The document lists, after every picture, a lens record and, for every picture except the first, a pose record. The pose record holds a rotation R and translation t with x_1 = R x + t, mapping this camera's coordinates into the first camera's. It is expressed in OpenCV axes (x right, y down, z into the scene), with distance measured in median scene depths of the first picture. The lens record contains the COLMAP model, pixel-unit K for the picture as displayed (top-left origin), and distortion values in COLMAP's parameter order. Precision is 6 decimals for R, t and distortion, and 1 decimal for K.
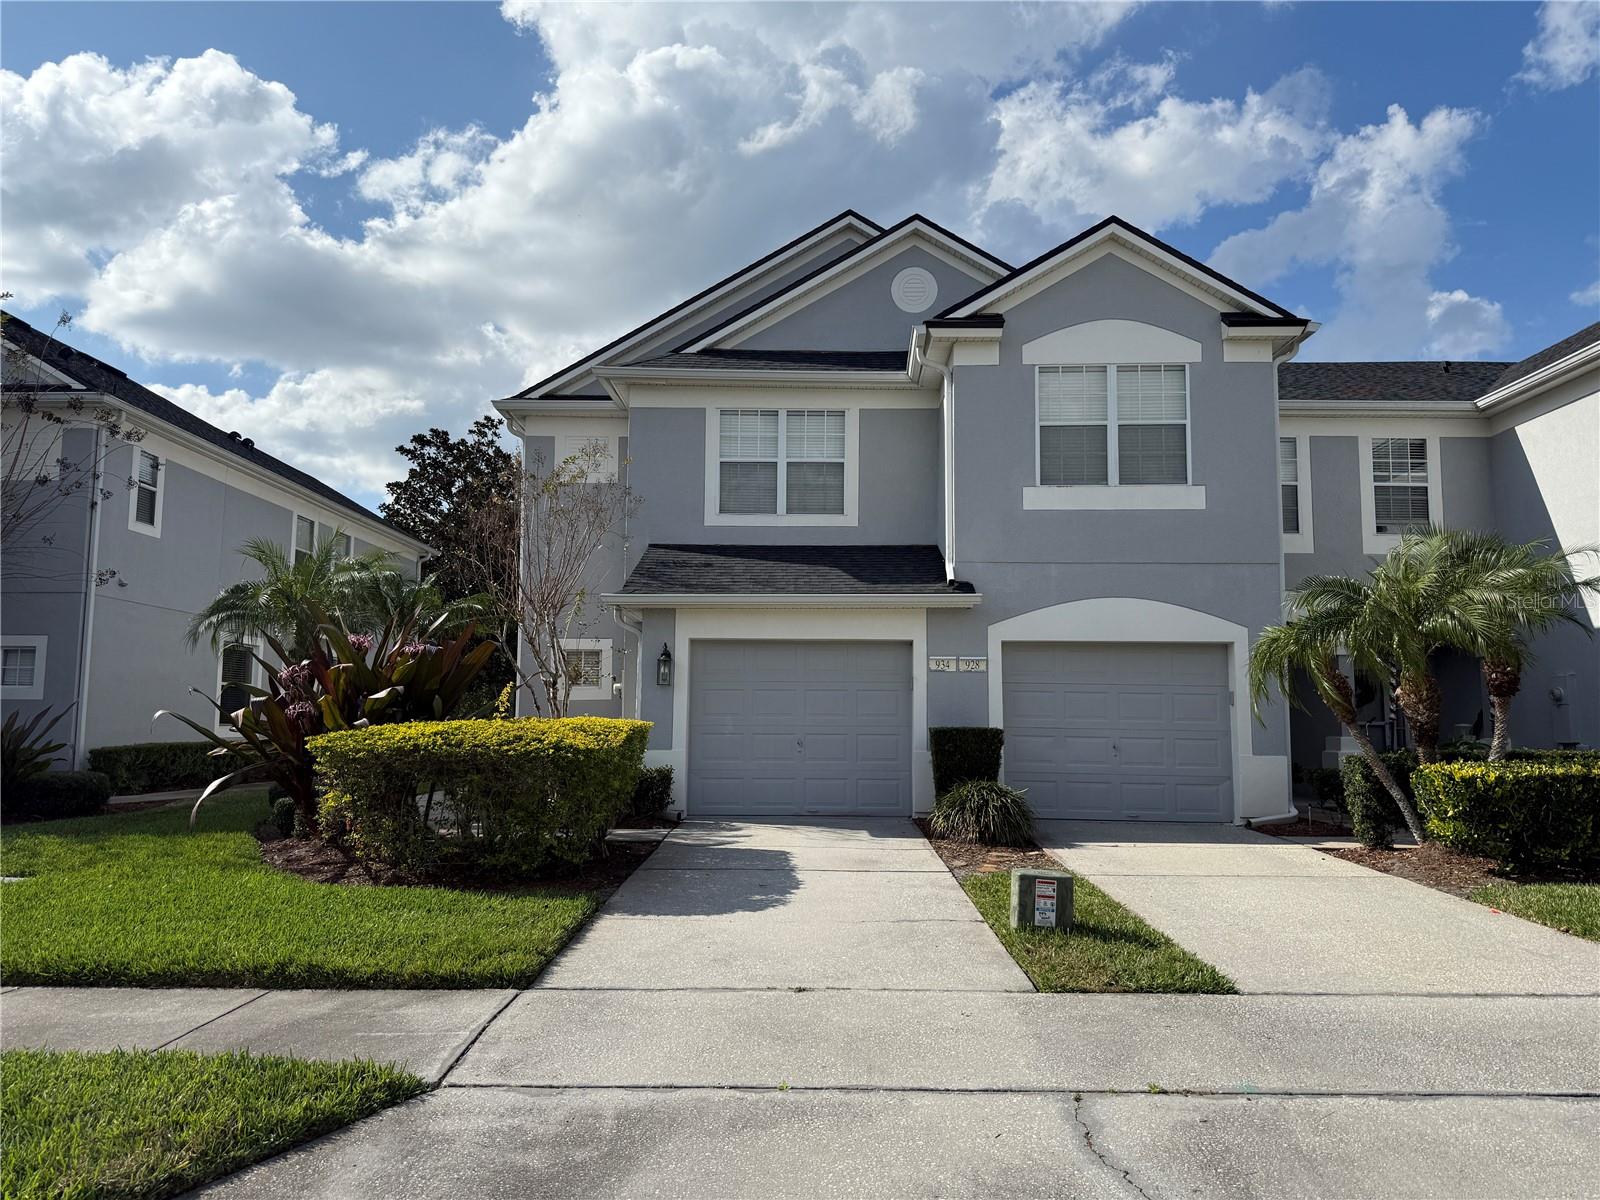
lens RADIAL K [[1127.1, 0, 786.2], [0, 1127.1, 605.8], [0, 0, 1]] dist [0.064786, -0.092817]
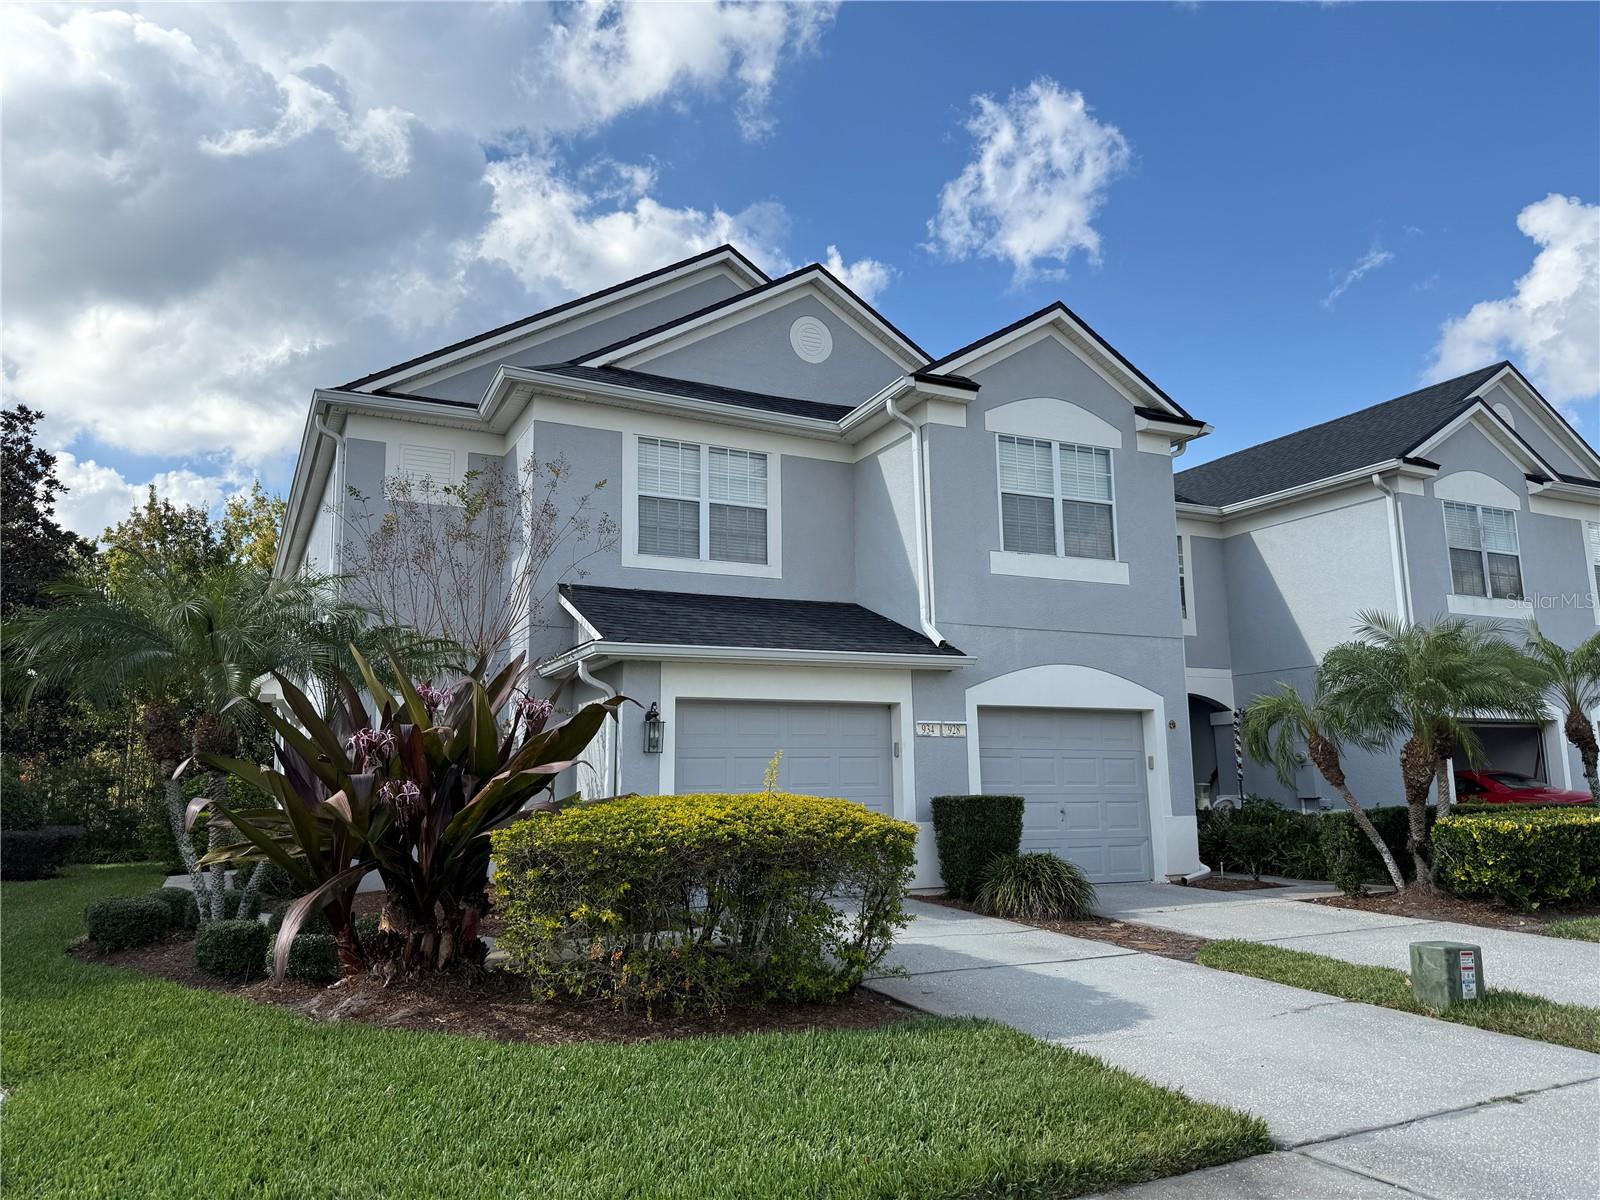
lens RADIAL K [[1127.1, 0, 802.6], [0, 1127.1, 594.8], [0, 0, 1]] dist [0.064786, -0.092817]
pose [[0.887621, 0.059140, 0.456763, -0.343906], [-0.029214, 0.996954, -0.072312, 0.009519], [-0.459648, 0.050842, 0.886645, 0.168689]]
